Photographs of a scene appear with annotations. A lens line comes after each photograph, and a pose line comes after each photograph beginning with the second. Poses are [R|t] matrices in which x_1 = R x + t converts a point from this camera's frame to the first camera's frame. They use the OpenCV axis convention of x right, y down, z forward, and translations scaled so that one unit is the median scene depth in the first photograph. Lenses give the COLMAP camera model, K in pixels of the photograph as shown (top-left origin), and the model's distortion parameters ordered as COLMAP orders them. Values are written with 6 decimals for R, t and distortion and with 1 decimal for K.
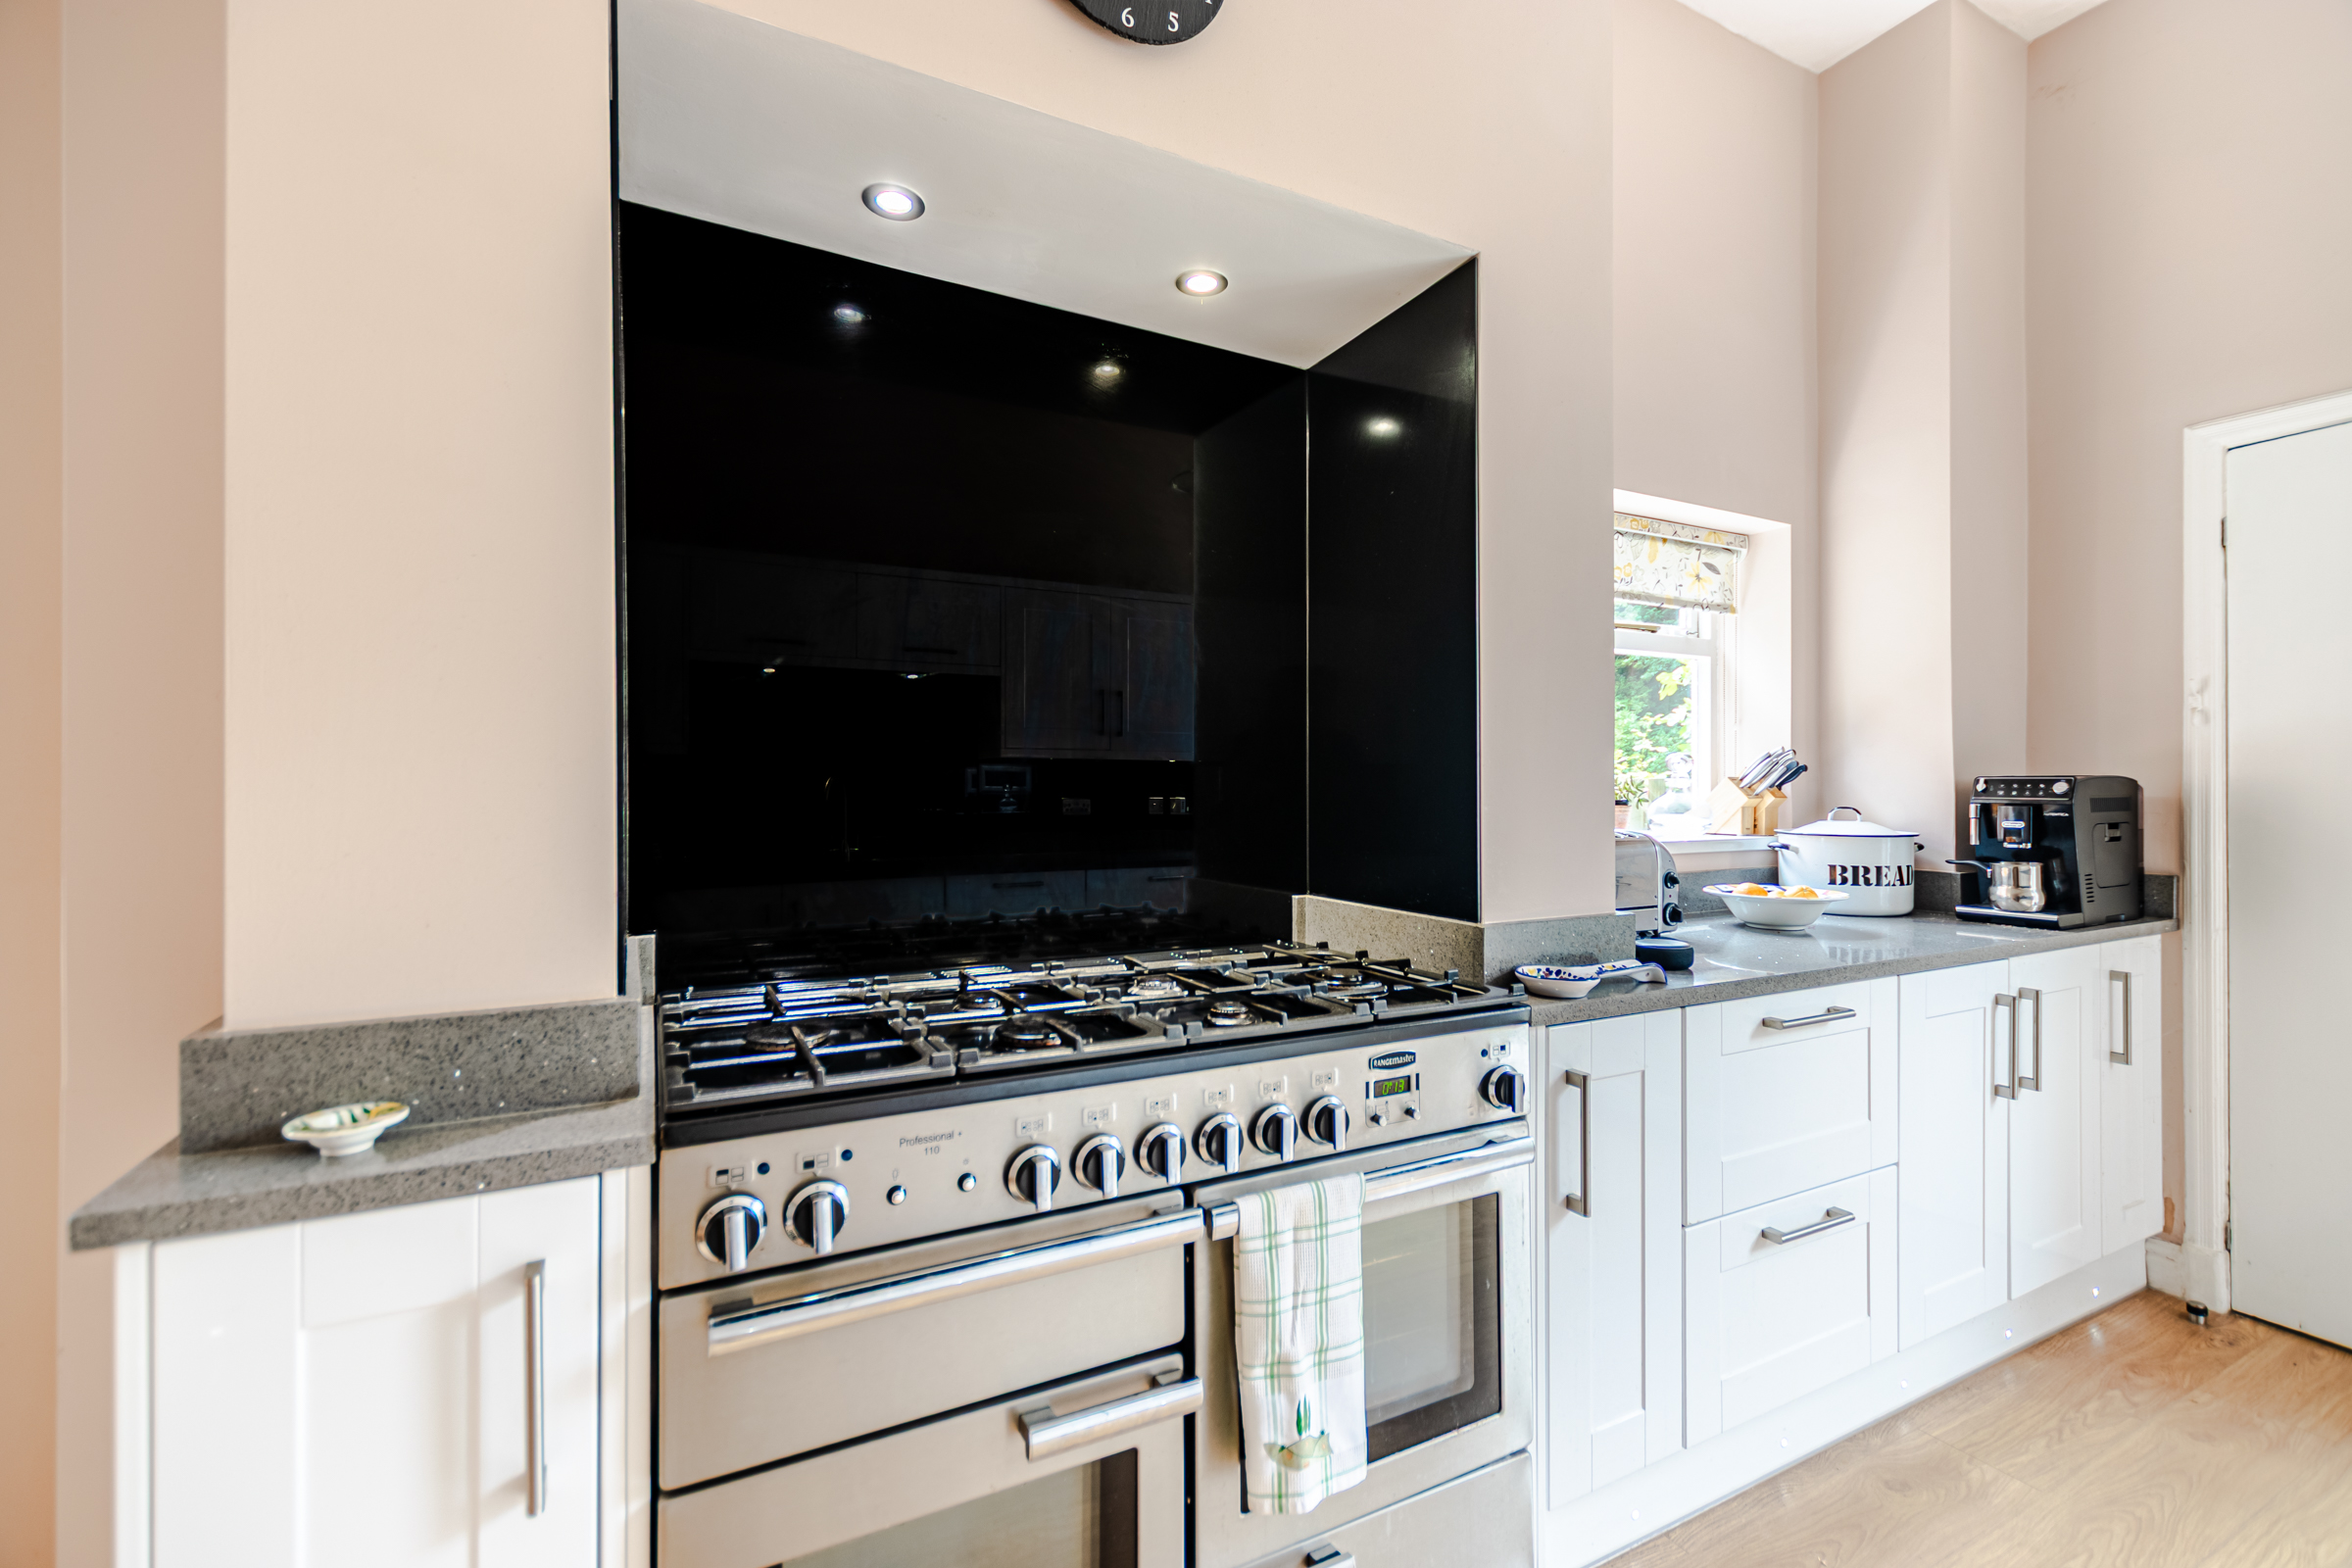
lens RADIAL K [[1022.7, 0, 1174.2], [0, 1022.7, 780.3], [0, 0, 1]] dist [-0.000833, -0.000542]
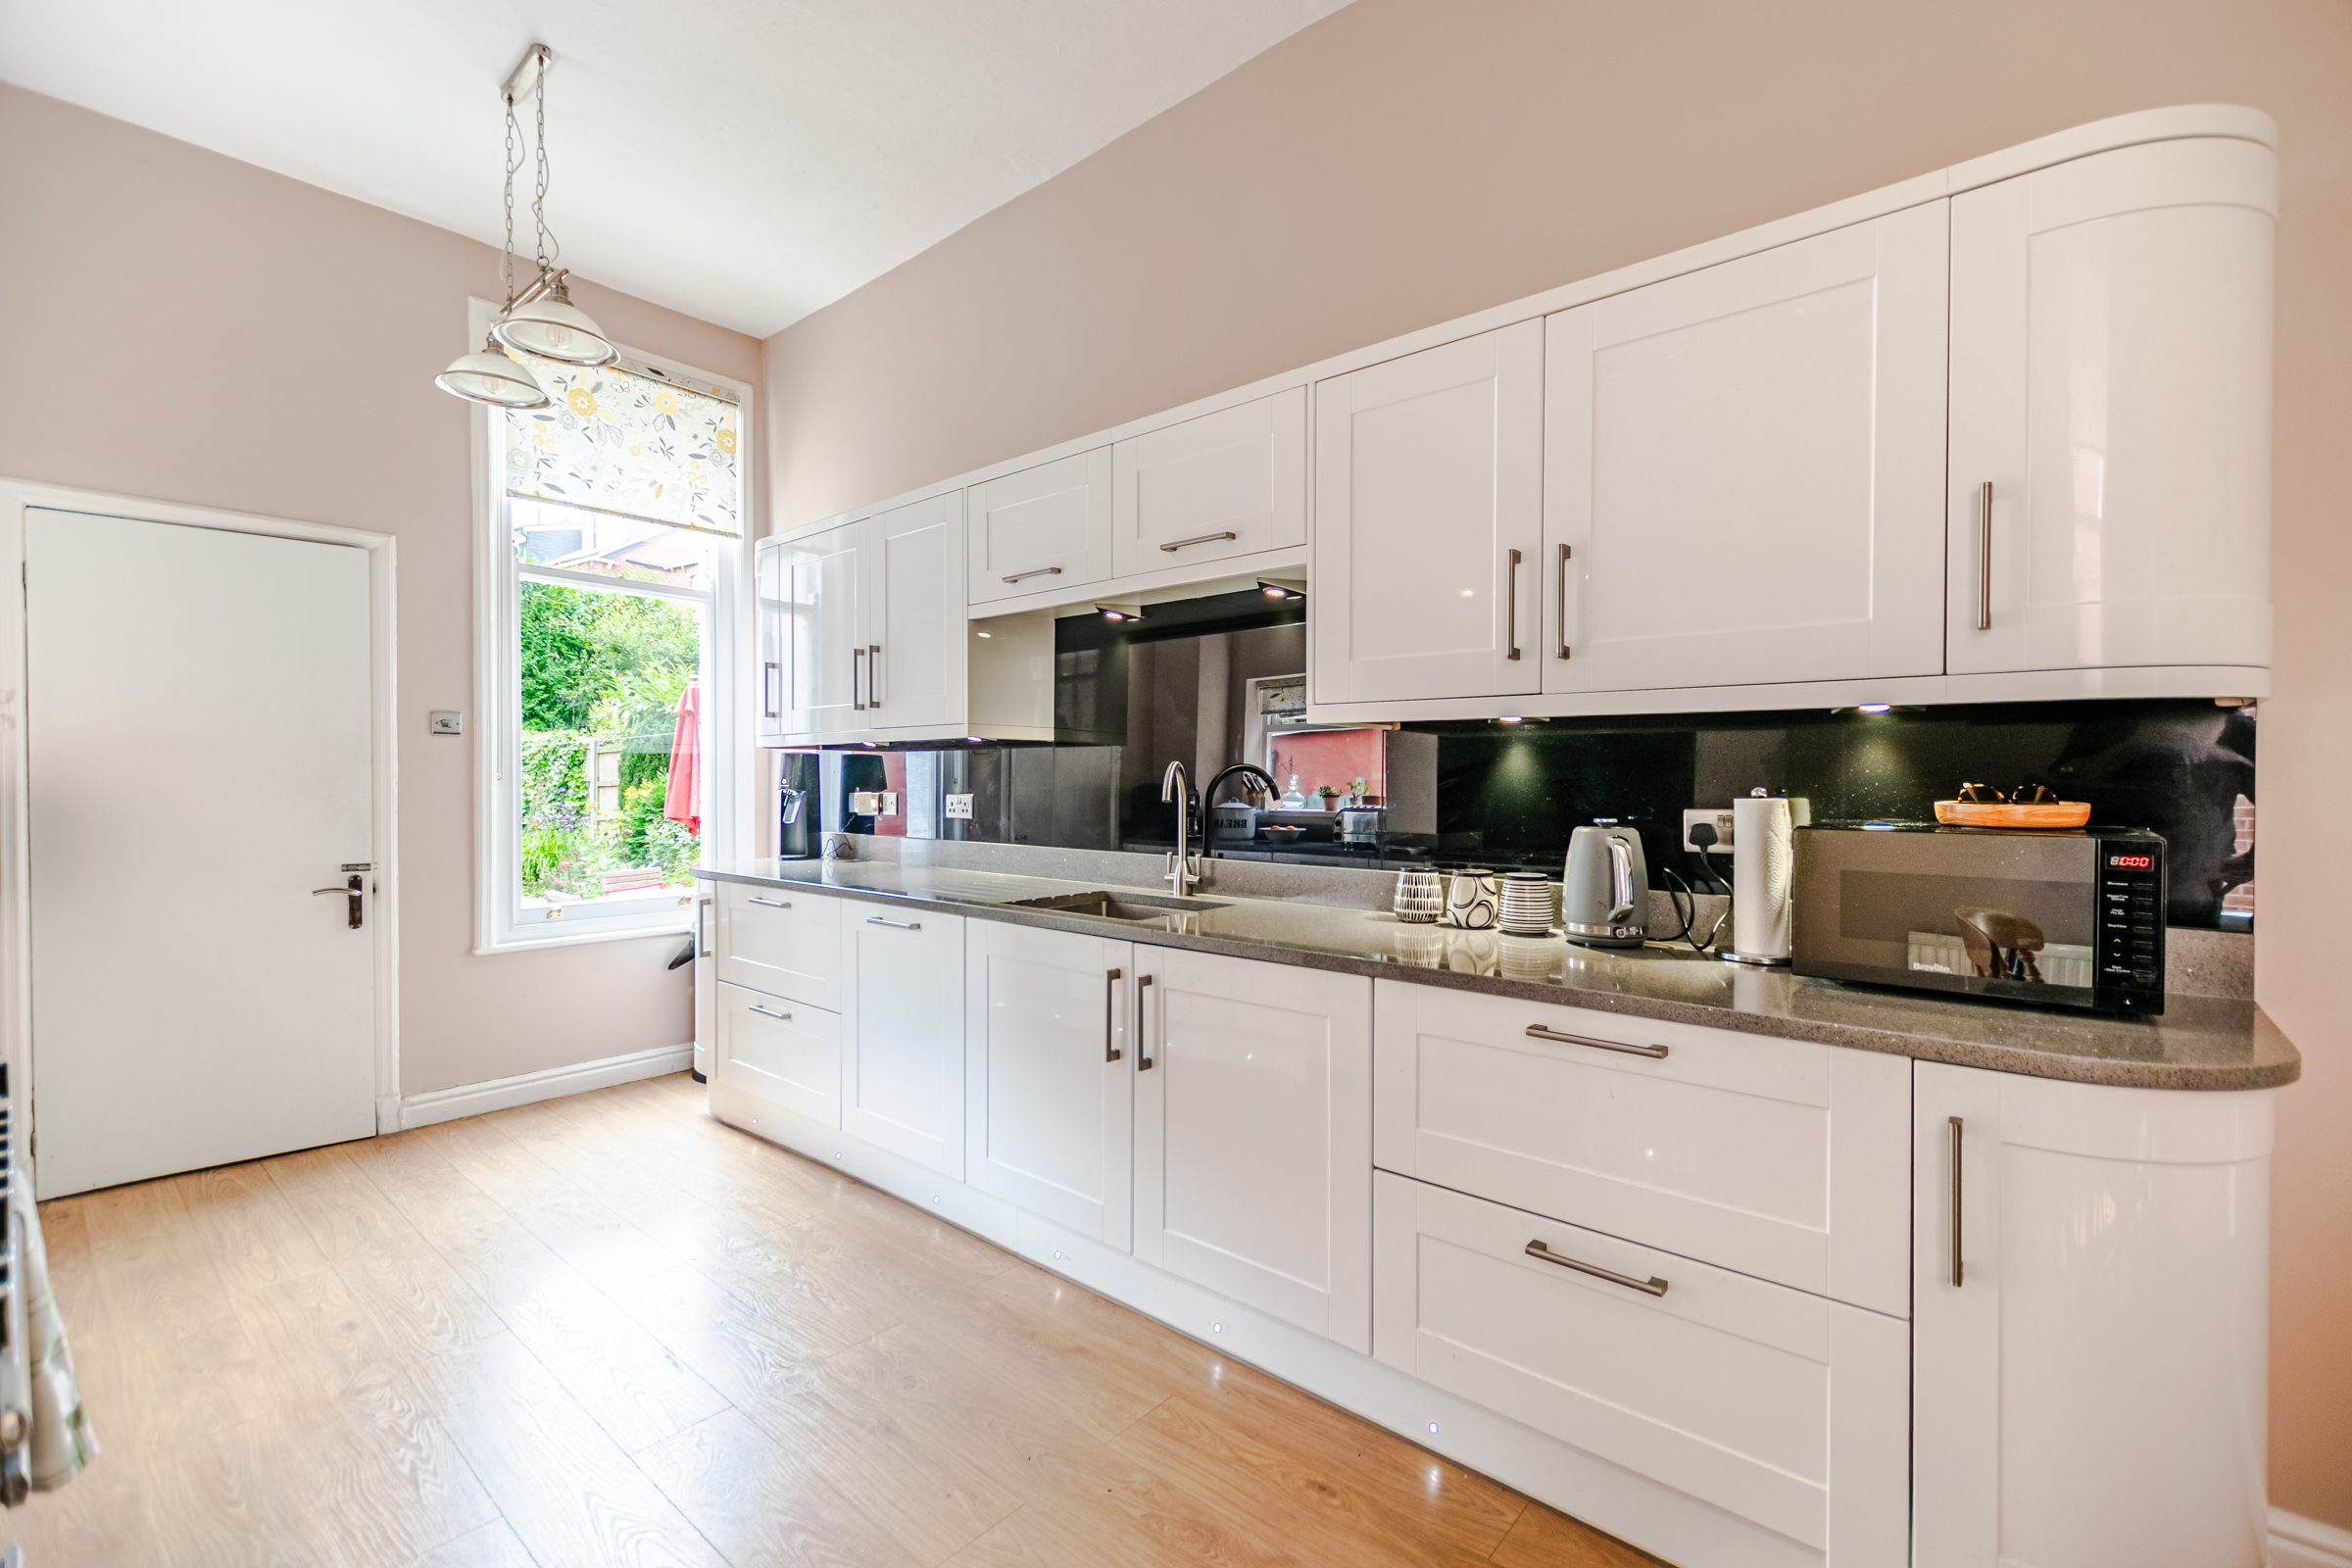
lens RADIAL K [[1019.7, 0, 1180.2], [0, 1019.7, 782.5], [0, 0, 1]] dist [0.013923, 0.000269]
pose [[-0.353733, -0.002042, 0.935344, -0.740360], [-0.002208, 0.999997, 0.001348, 0.004291], [-0.935344, -0.001588, -0.353737, 0.173213]]
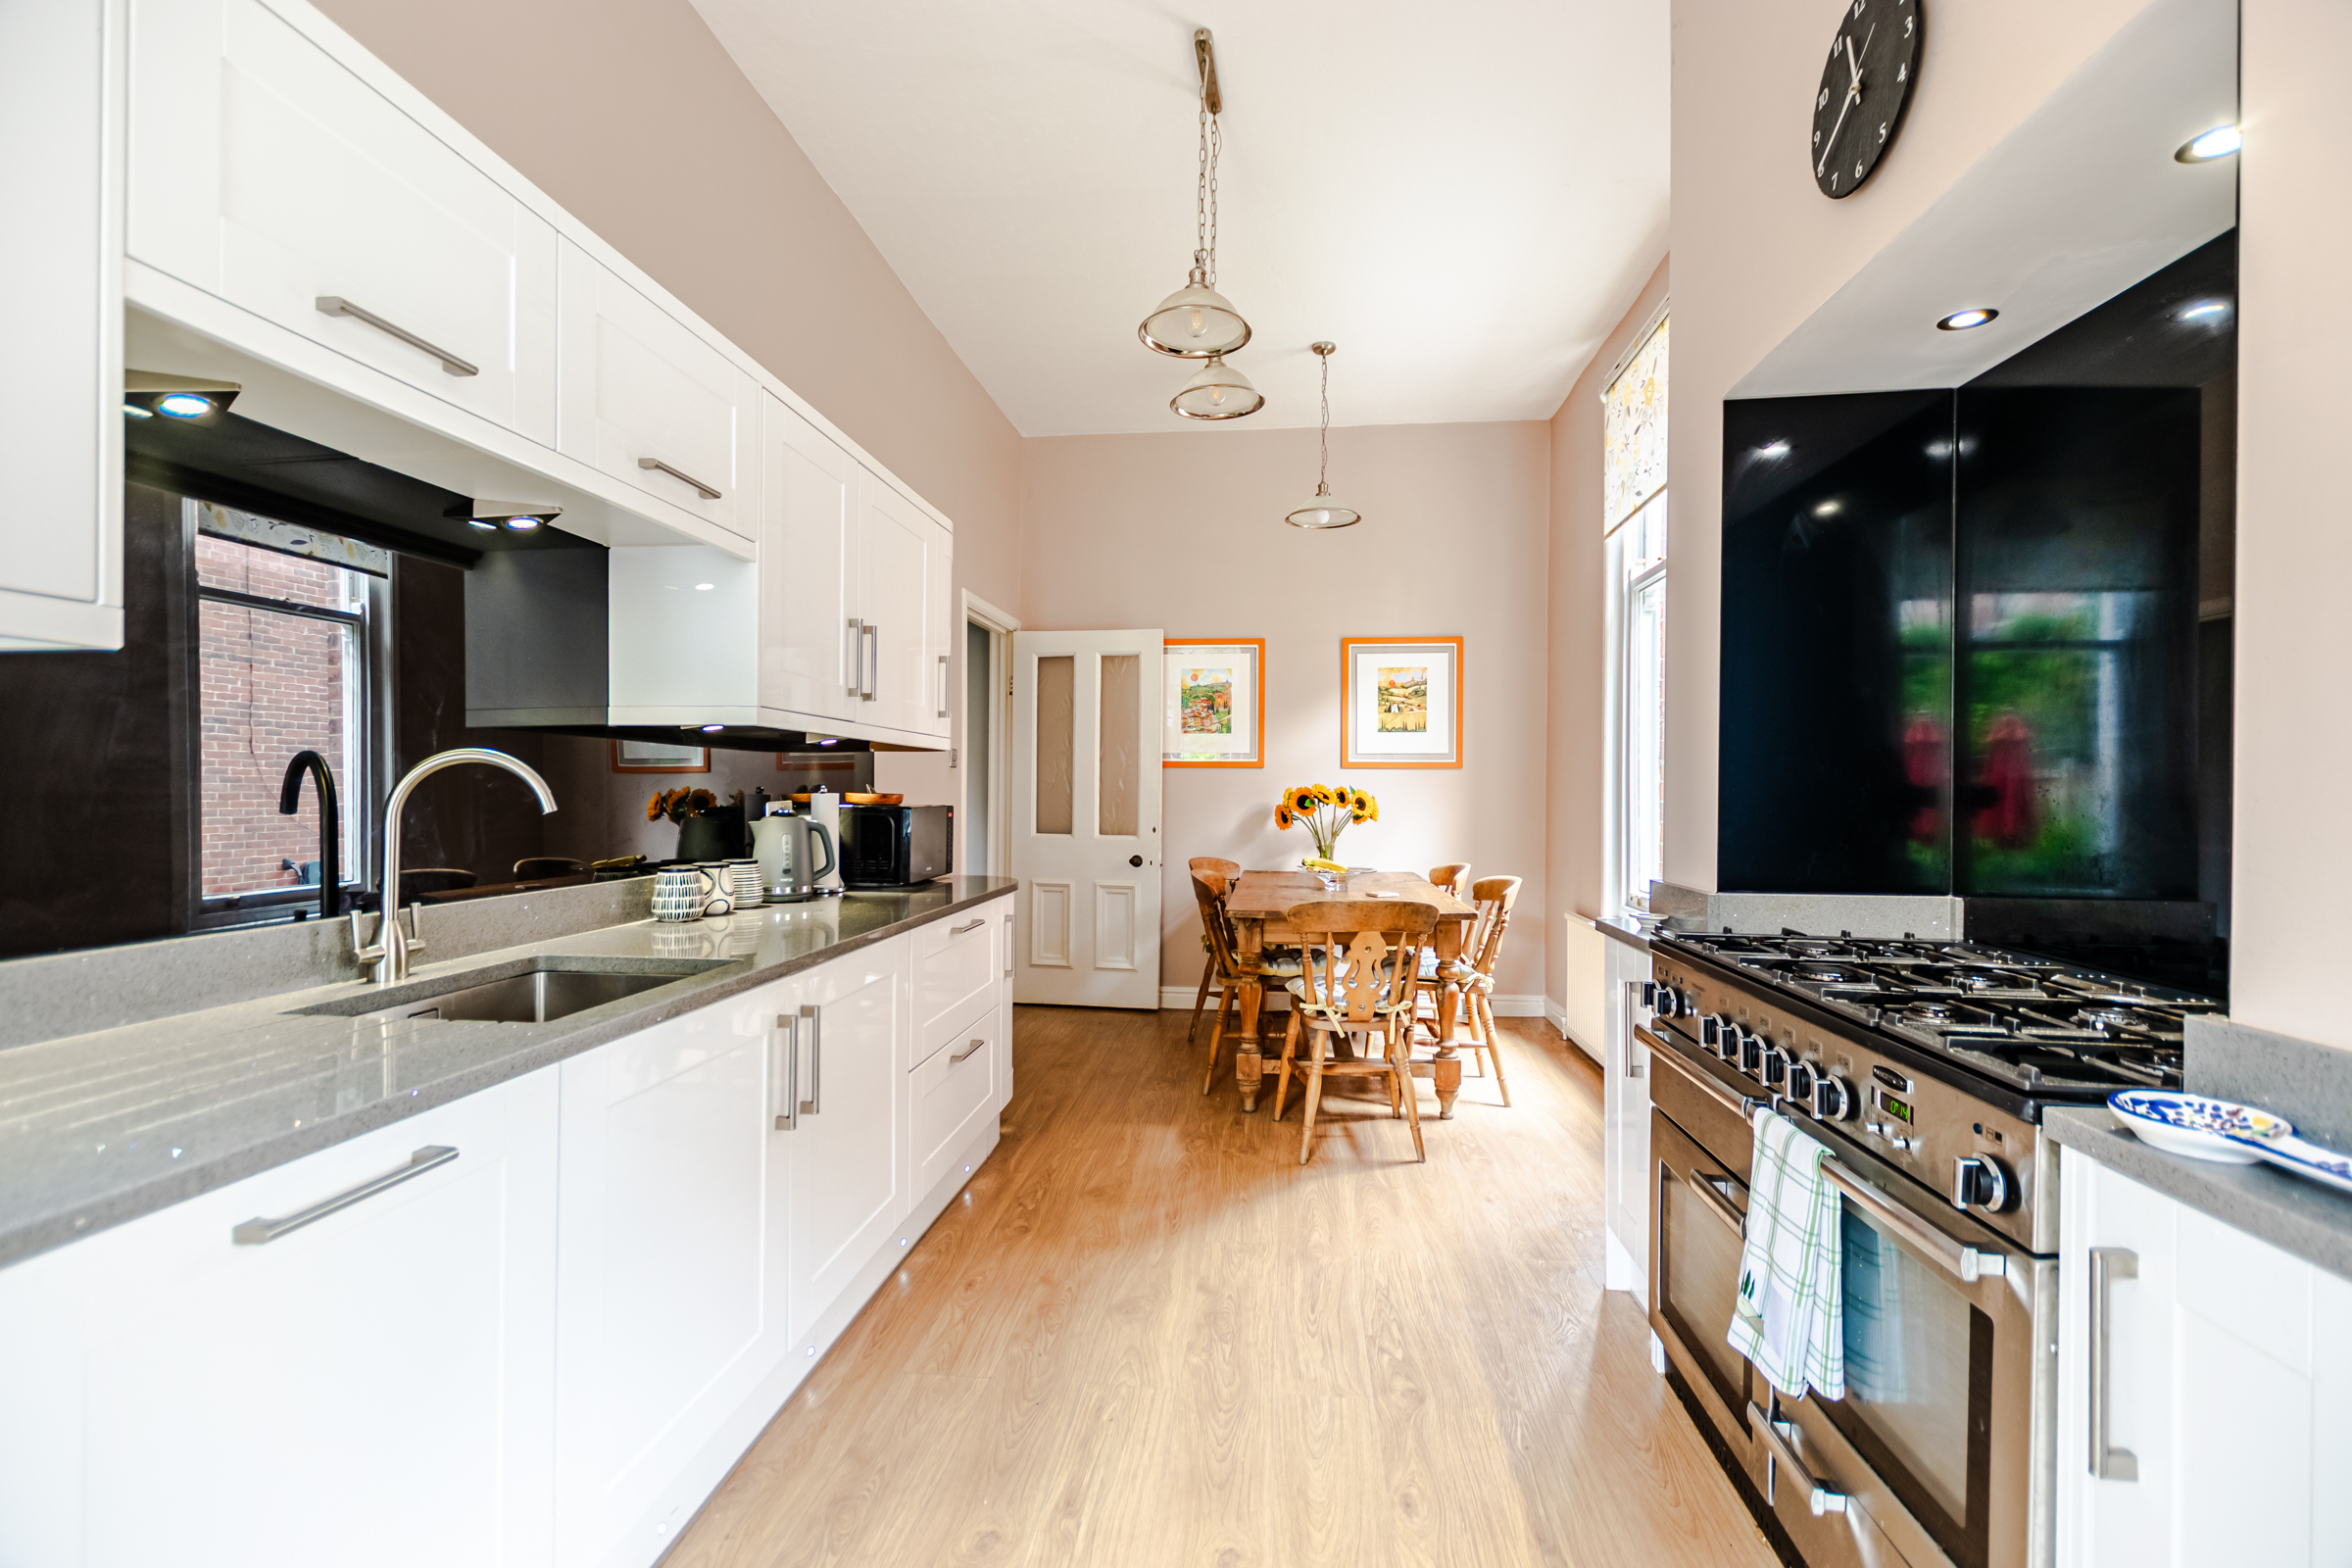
lens RADIAL K [[1019.7, 0, 1180.2], [0, 1019.7, 782.5], [0, 0, 1]] dist [0.013923, 0.000269]
pose [[-0.555902, -0.006530, -0.831222, 0.904353], [-0.005459, 0.999976, -0.004204, 0.004386], [0.831230, 0.002200, -0.555924, 0.641154]]
